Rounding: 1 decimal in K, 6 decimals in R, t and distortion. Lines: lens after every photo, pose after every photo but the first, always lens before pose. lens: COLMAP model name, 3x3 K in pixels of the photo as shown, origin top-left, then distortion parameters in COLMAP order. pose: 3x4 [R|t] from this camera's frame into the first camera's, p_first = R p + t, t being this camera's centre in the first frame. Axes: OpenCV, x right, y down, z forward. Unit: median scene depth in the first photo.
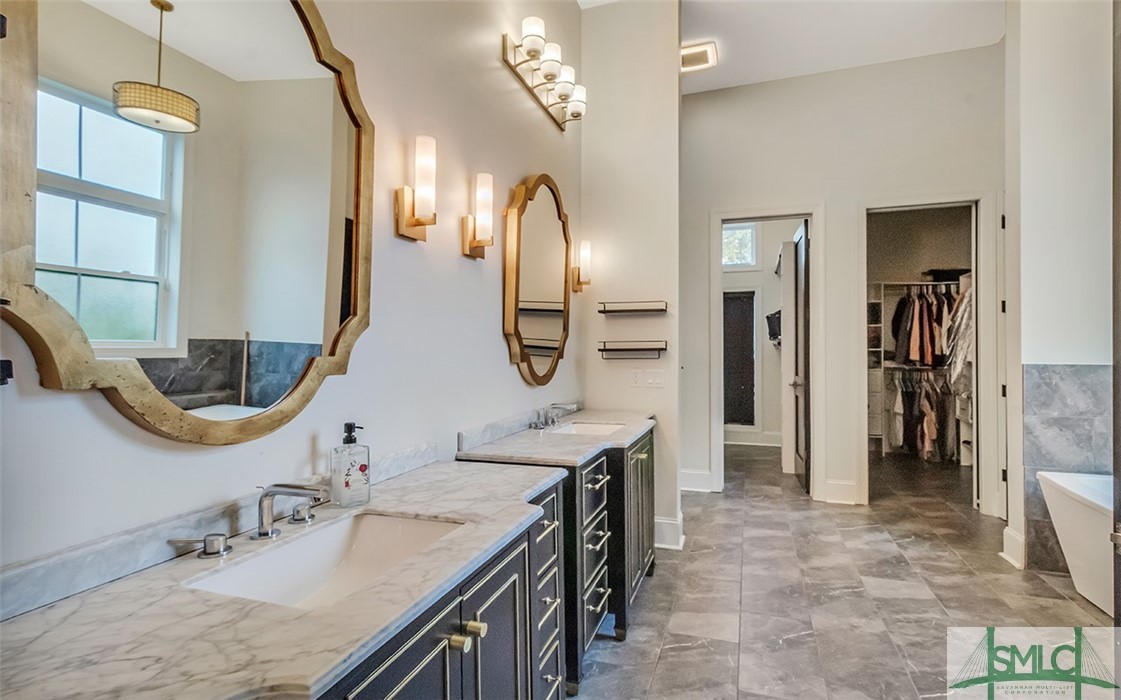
lens RADIAL K [[531.5, 0, 564.2], [0, 531.5, 346.4], [0, 0, 1]] dist [0.003548, 0.000497]
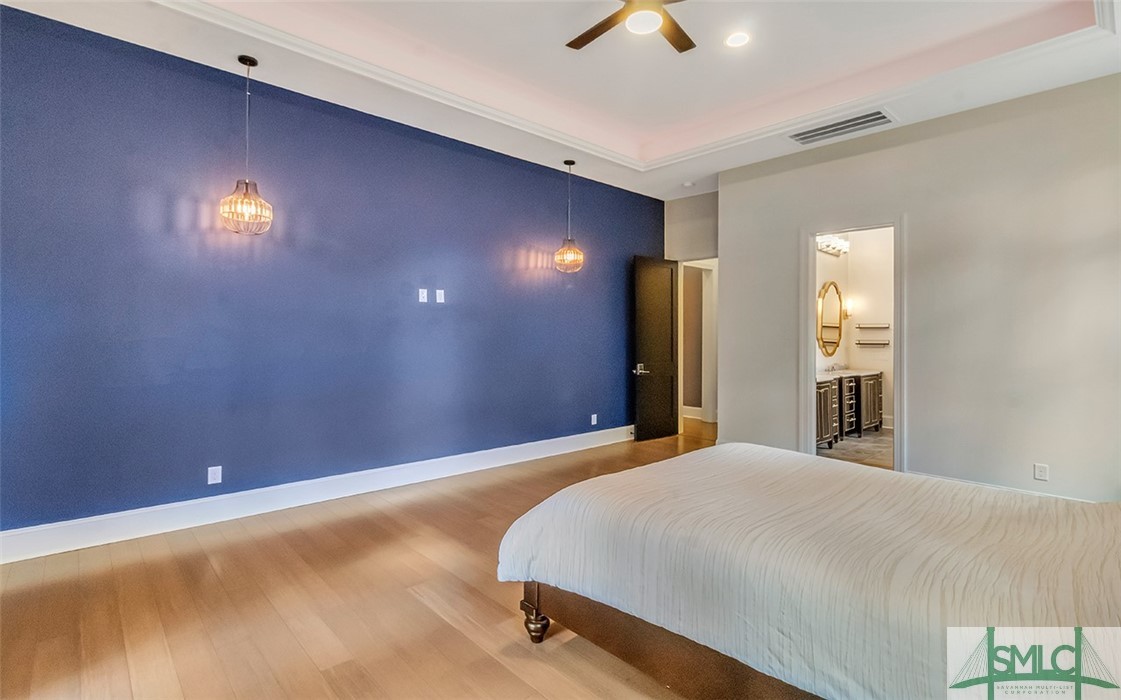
lens RADIAL K [[526.0, 0, 560.7], [0, 526.0, 341.7], [0, 0, 1]] dist [-0.002559, -0.000472]
pose [[0.881541, 0.000196, -0.472107, 0.012188], [0.000859, 0.999998, 0.002019, -0.009852], [0.472107, -0.002185, 0.881539, -1.982318]]
